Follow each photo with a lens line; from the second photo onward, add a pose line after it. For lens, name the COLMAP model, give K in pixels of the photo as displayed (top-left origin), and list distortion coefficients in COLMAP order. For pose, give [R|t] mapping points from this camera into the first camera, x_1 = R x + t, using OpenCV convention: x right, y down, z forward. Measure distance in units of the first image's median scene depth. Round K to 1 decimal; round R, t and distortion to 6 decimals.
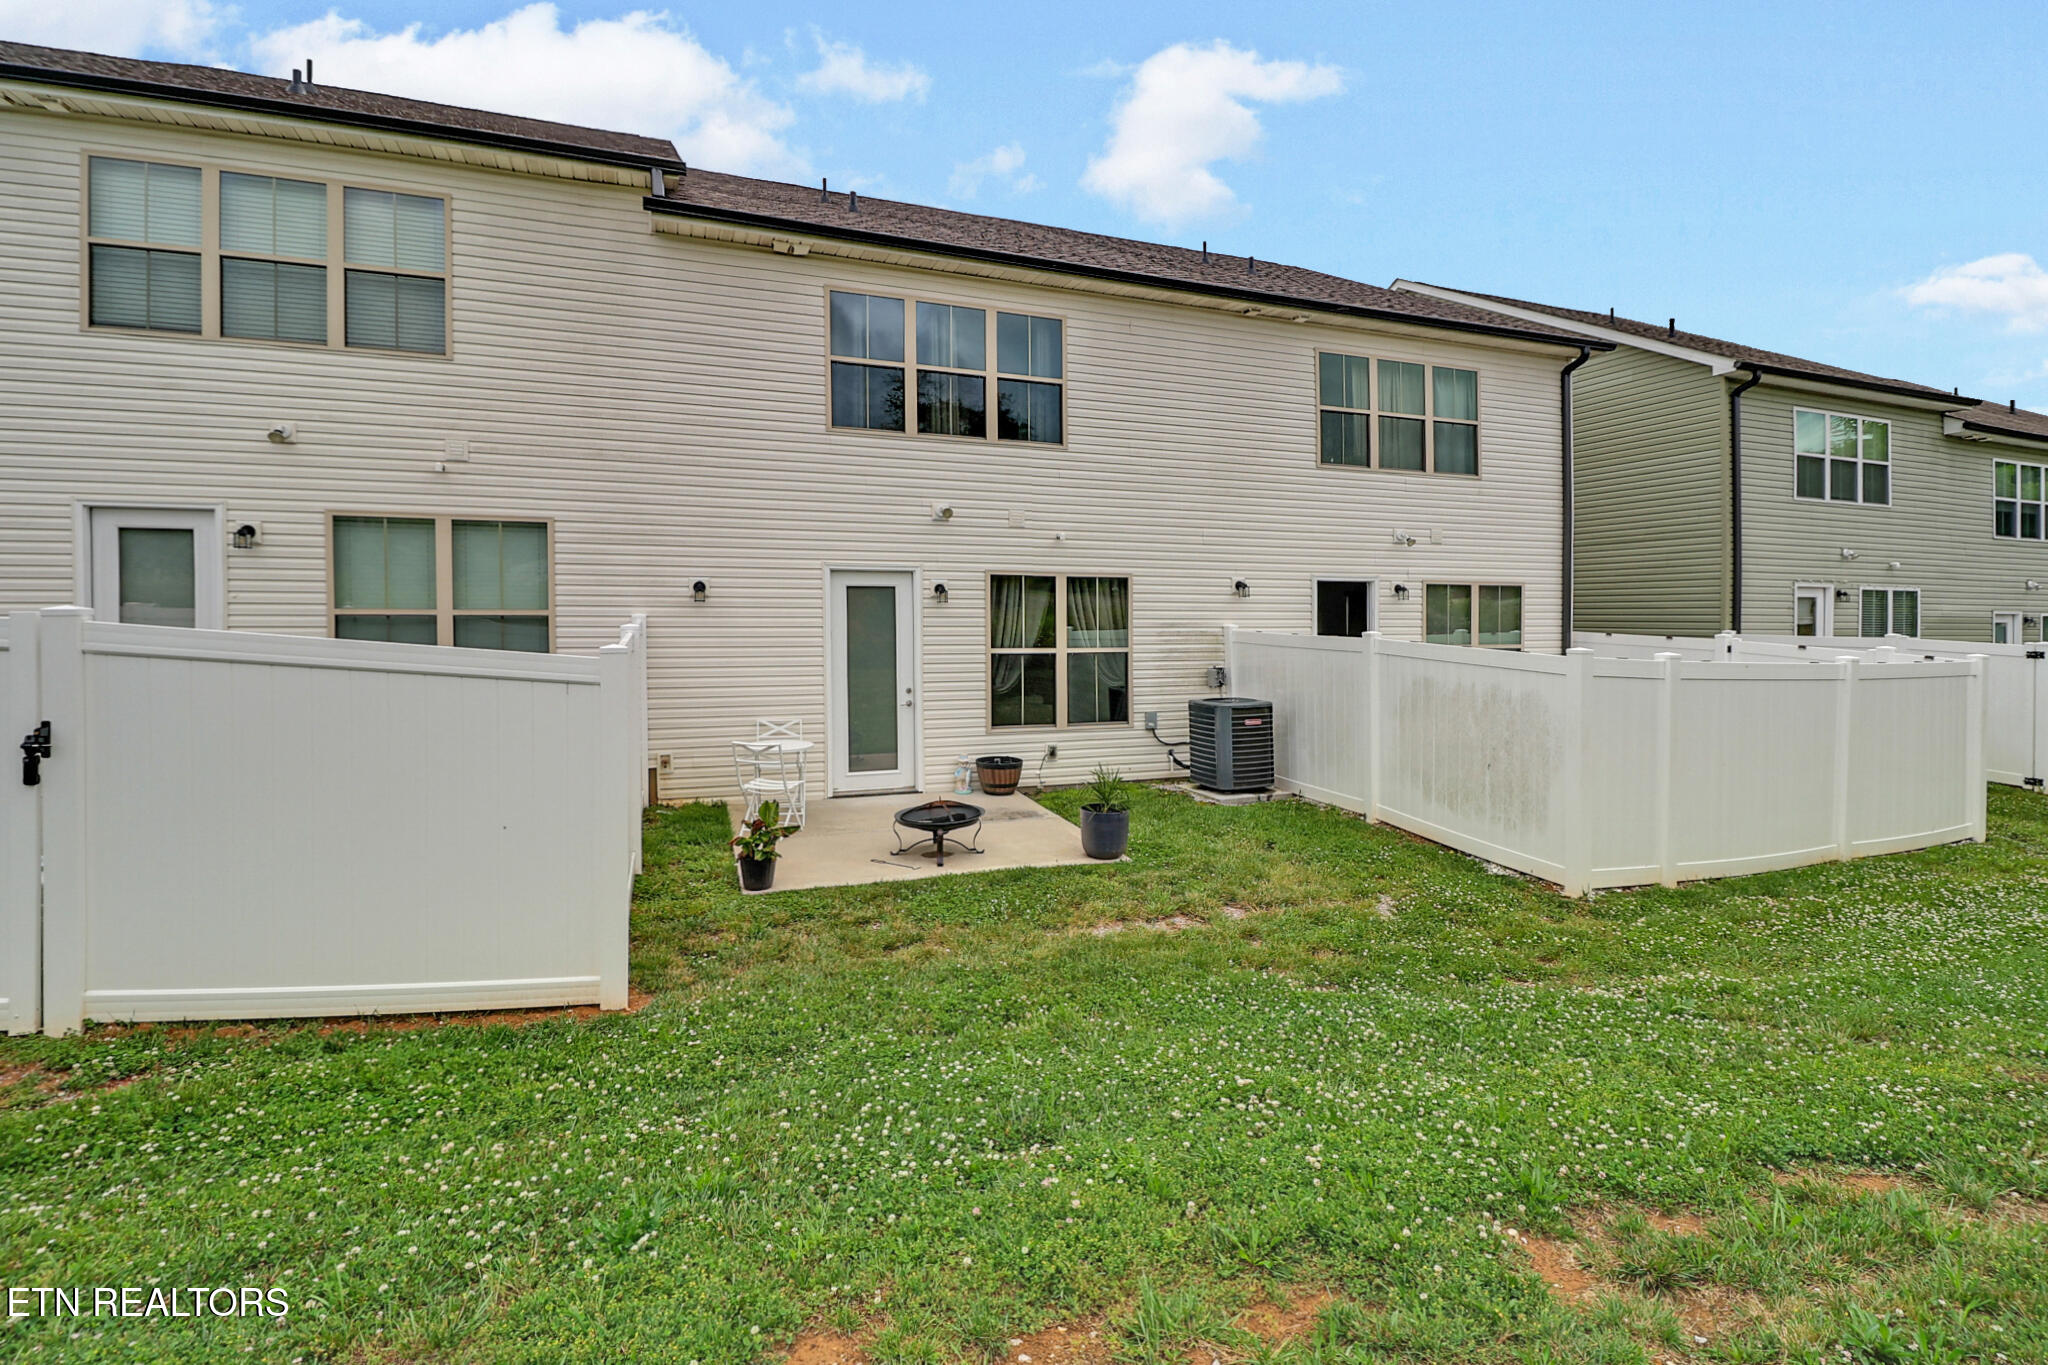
lens RADIAL K [[937.9, 0, 1018.9], [0, 937.9, 629.0], [0, 0, 1]] dist [-0.004433, -0.009699]
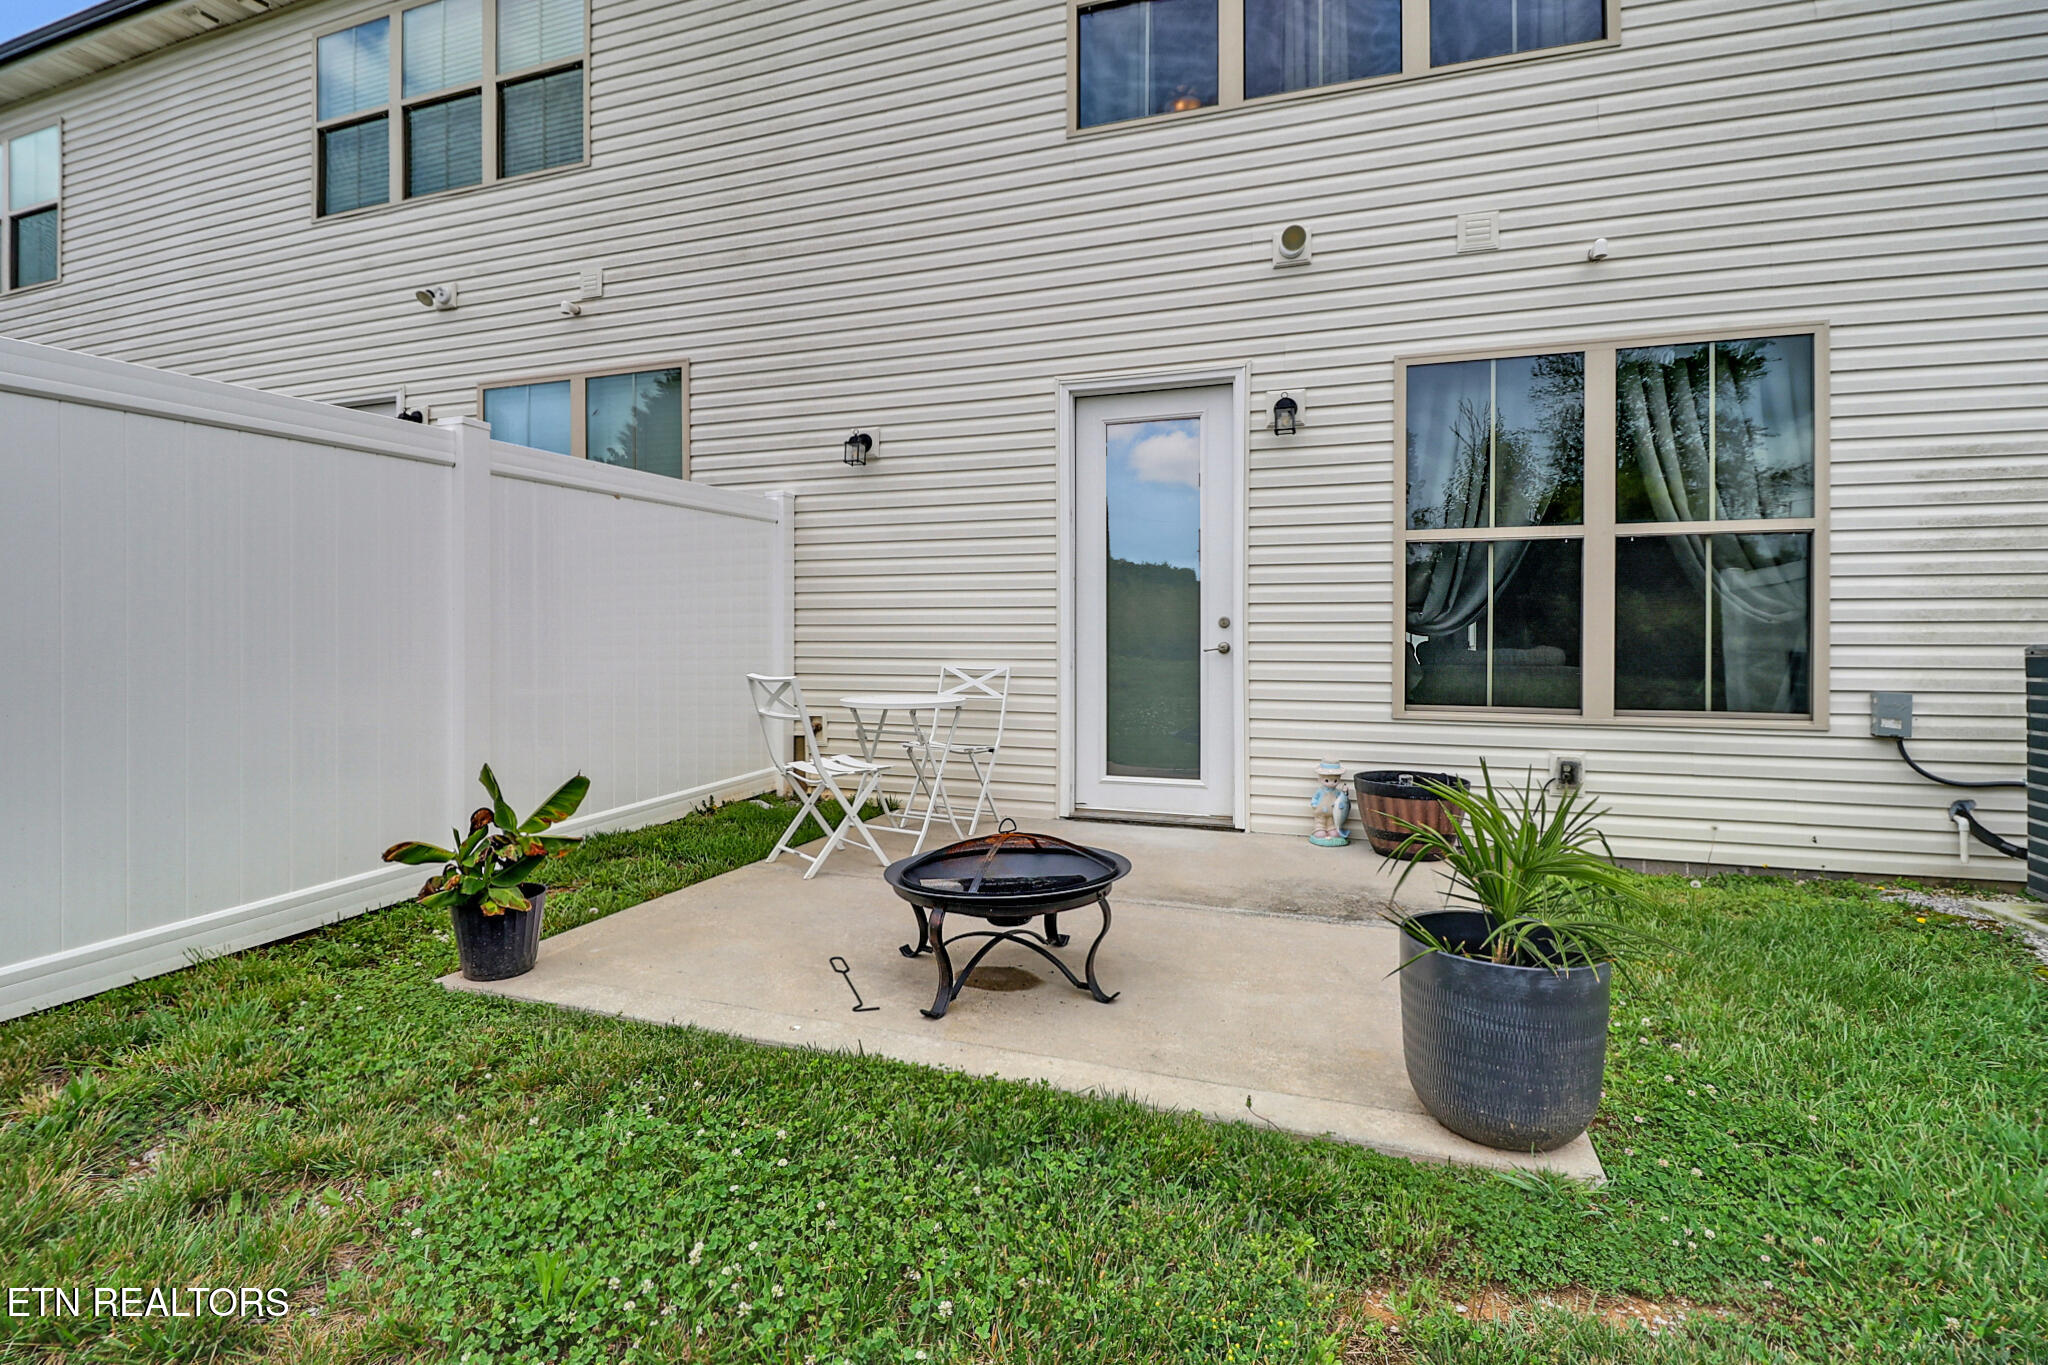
lens RADIAL K [[937.9, 0, 1034.7], [0, 937.9, 666.4], [0, 0, 1]] dist [-0.004433, -0.009699]
pose [[0.776256, 0.010603, -0.630328, 0.115455], [-0.011251, 0.999932, 0.002963, 0.086313], [0.630317, 0.004792, 0.776323, 0.537391]]
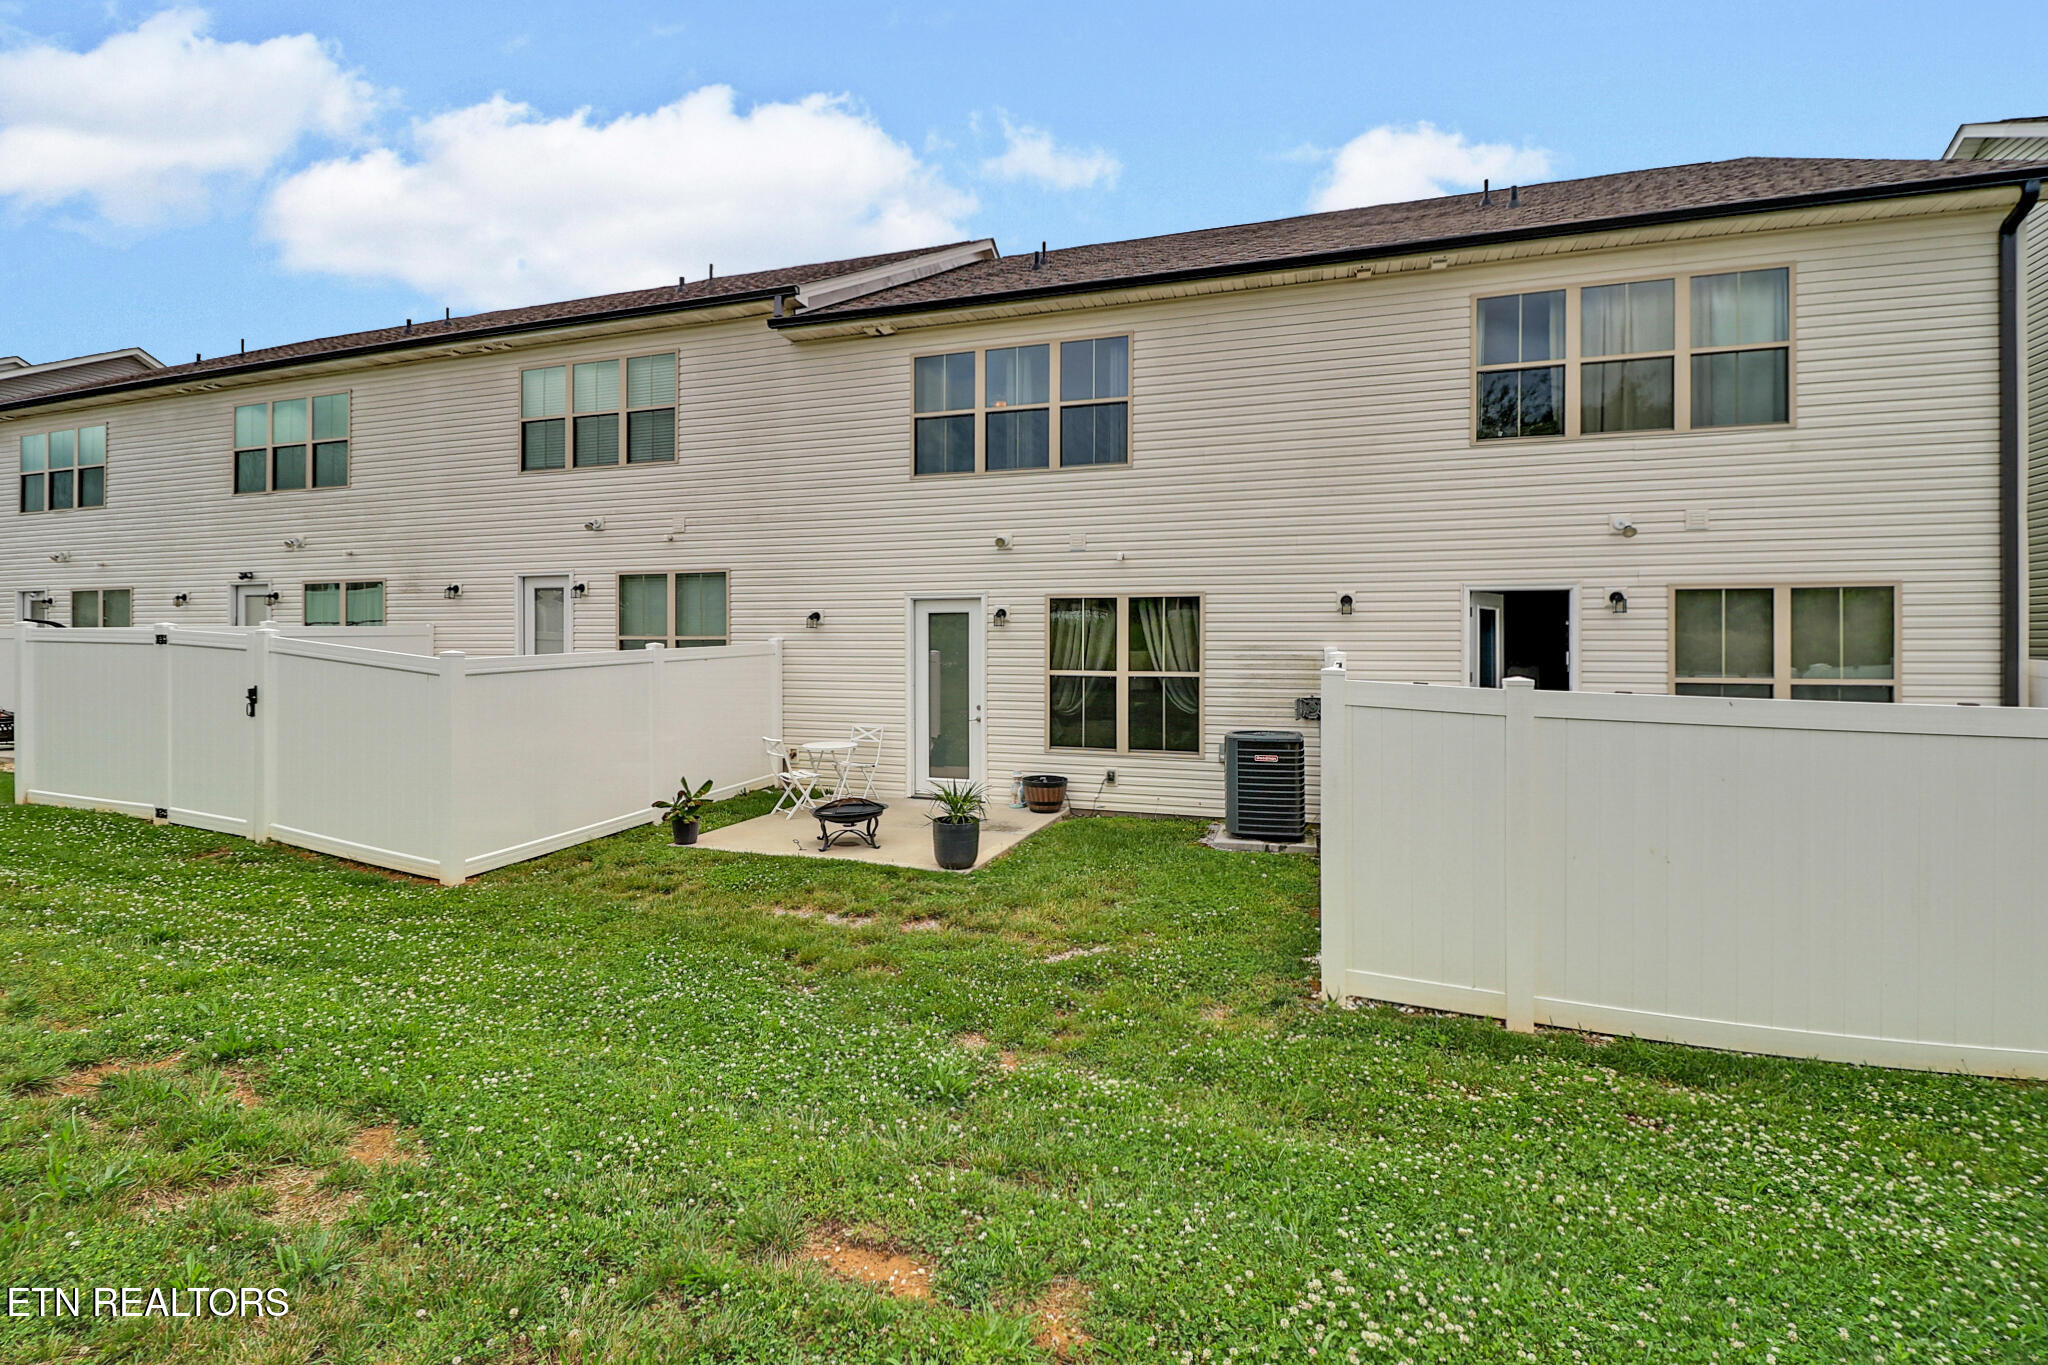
lens RADIAL K [[937.9, 0, 1032.0], [0, 937.9, 648.2], [0, 0, 1]] dist [-0.004433, -0.009699]
pose [[0.775968, -0.001684, -0.630770, 0.602500], [-0.007037, 0.999911, -0.011326, 0.008456], [0.630733, 0.013227, 0.775887, 0.188336]]
